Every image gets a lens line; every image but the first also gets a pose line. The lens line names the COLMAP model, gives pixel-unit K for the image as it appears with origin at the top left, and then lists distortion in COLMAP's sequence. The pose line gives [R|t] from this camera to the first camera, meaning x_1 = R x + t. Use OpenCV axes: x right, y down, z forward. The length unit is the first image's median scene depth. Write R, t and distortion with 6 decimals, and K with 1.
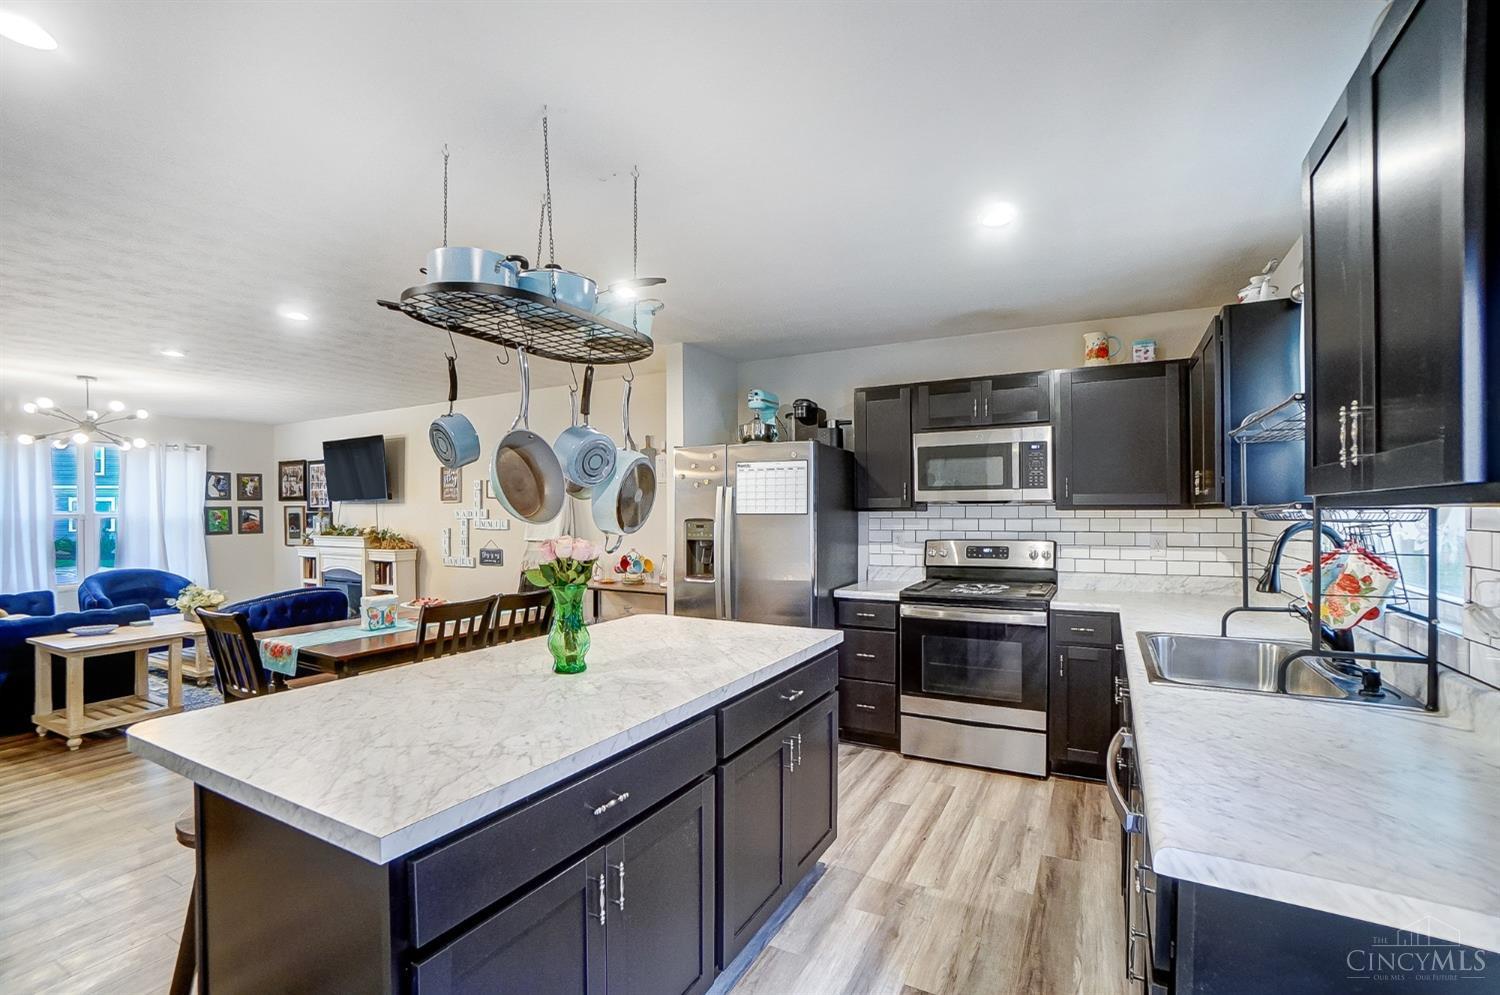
lens RADIAL K [[675.8, 0, 746.5], [0, 675.8, 510.5], [0, 0, 1]] dist [-0.066277, 0.024257]
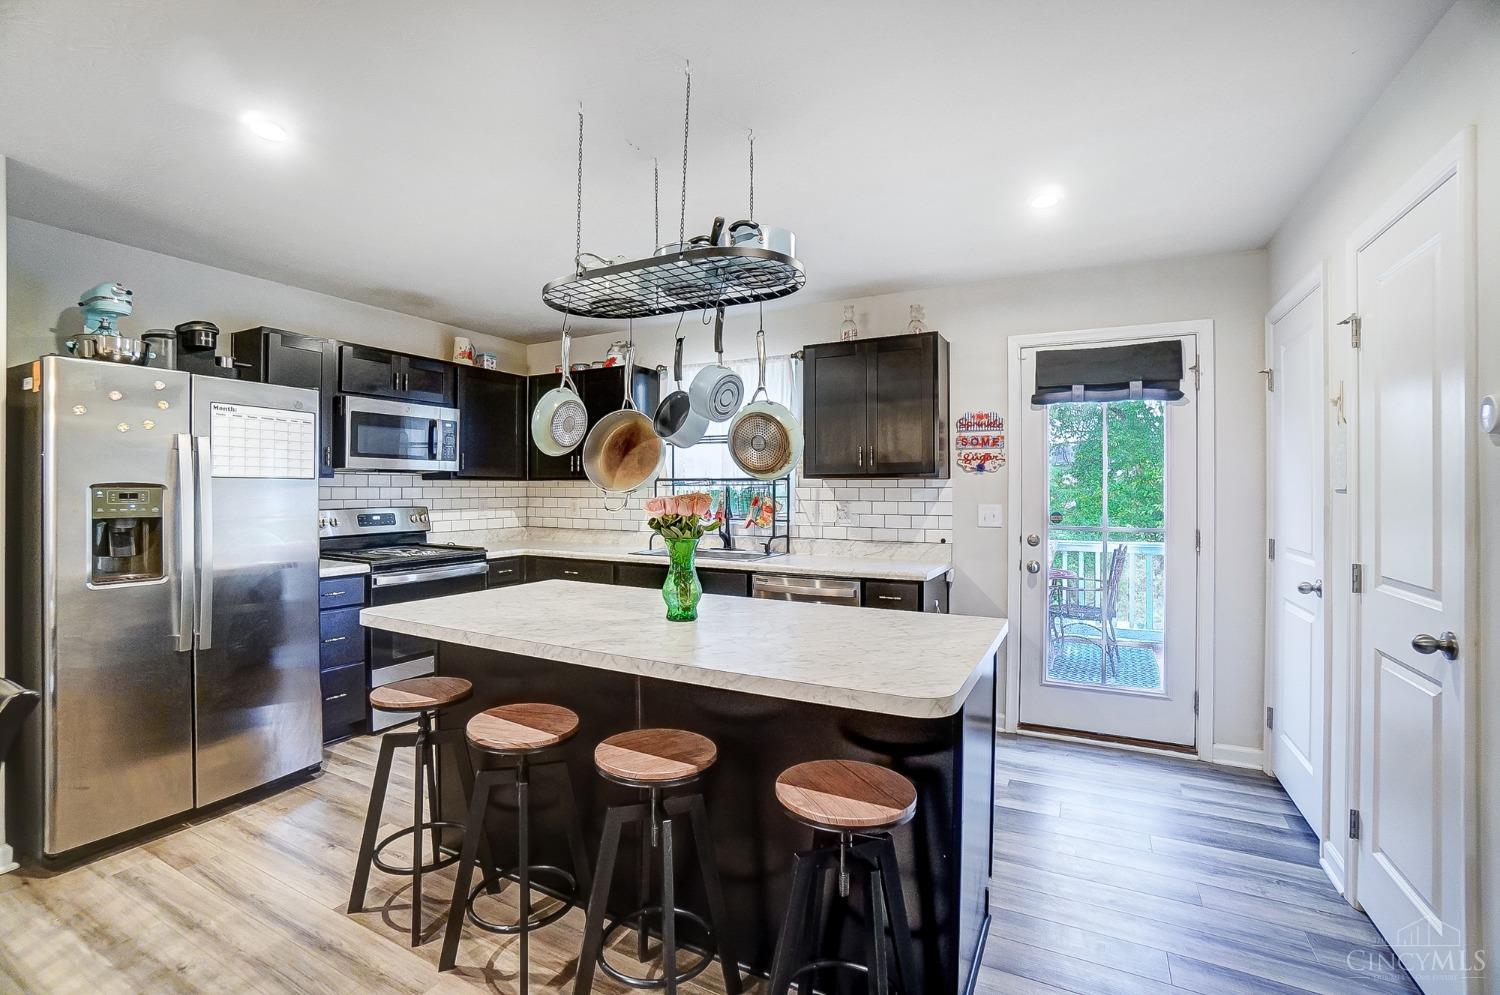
lens RADIAL K [[669.6, 0, 737.9], [0, 669.6, 482.2], [0, 0, 1]] dist [-0.063144, 0.023148]
pose [[-0.006266, 0.014628, 0.999873, -0.403939], [-0.002406, 0.999890, -0.014644, 0.011242], [-0.999977, -0.002497, -0.006230, 0.276935]]
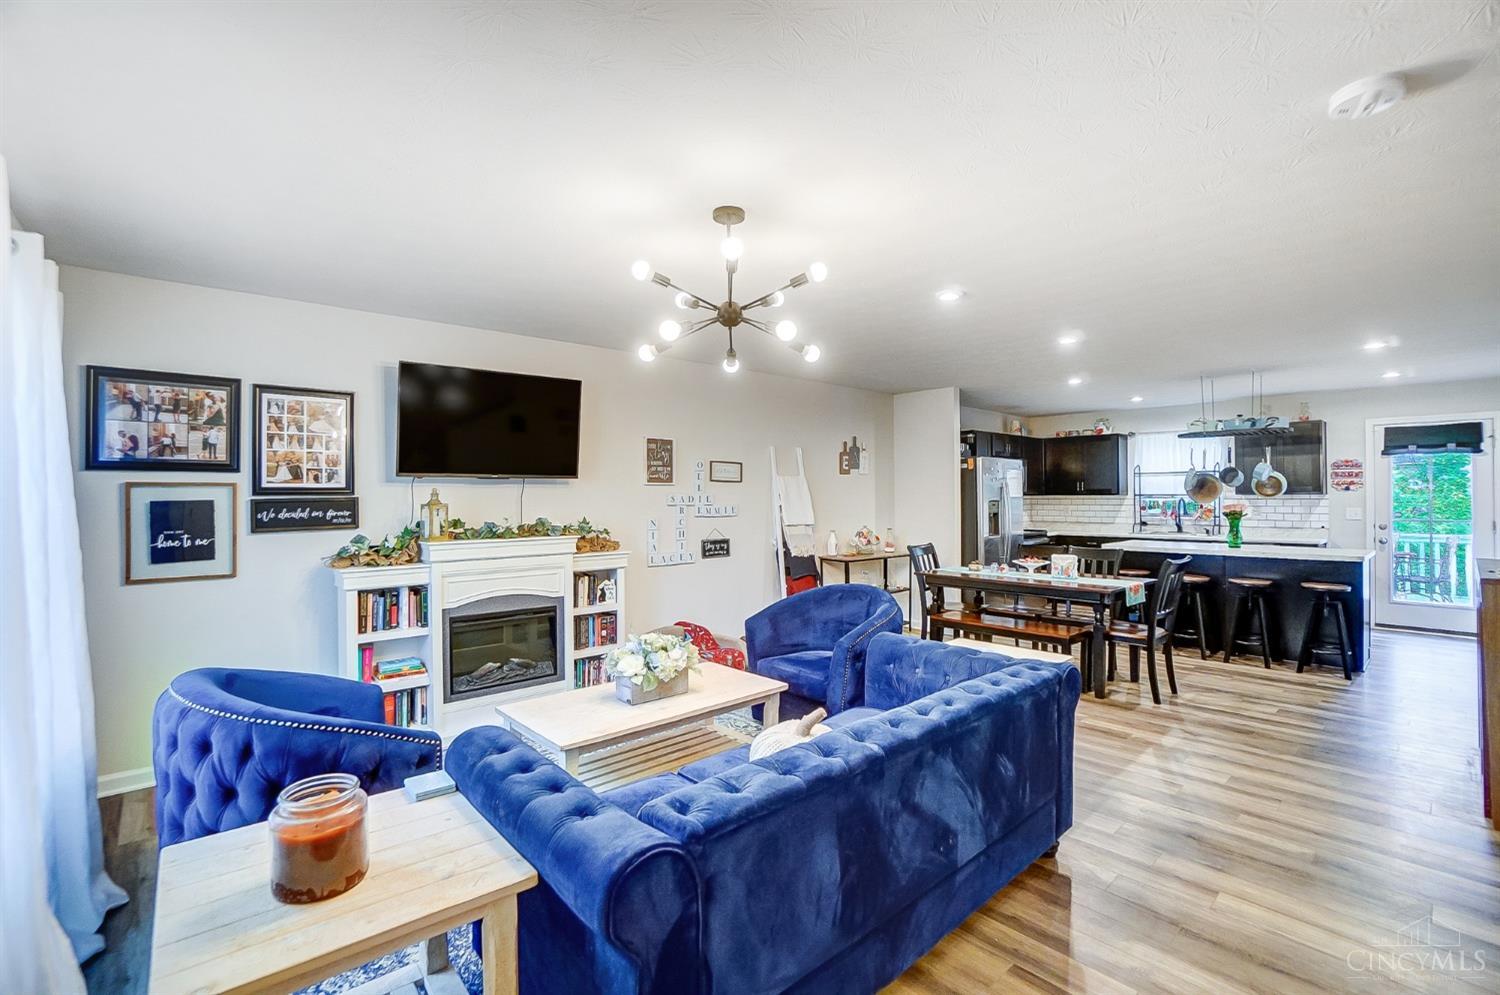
lens RADIAL K [[669.8, 0, 740.9], [0, 669.8, 491.9], [0, 0, 1]] dist [-0.063391, 0.022881]
pose [[0.336003, 0.009012, 0.941818, -1.139285], [0.002335, 0.999943, -0.010402, 0.004354], [-0.941858, 0.005695, 0.335963, 0.635053]]
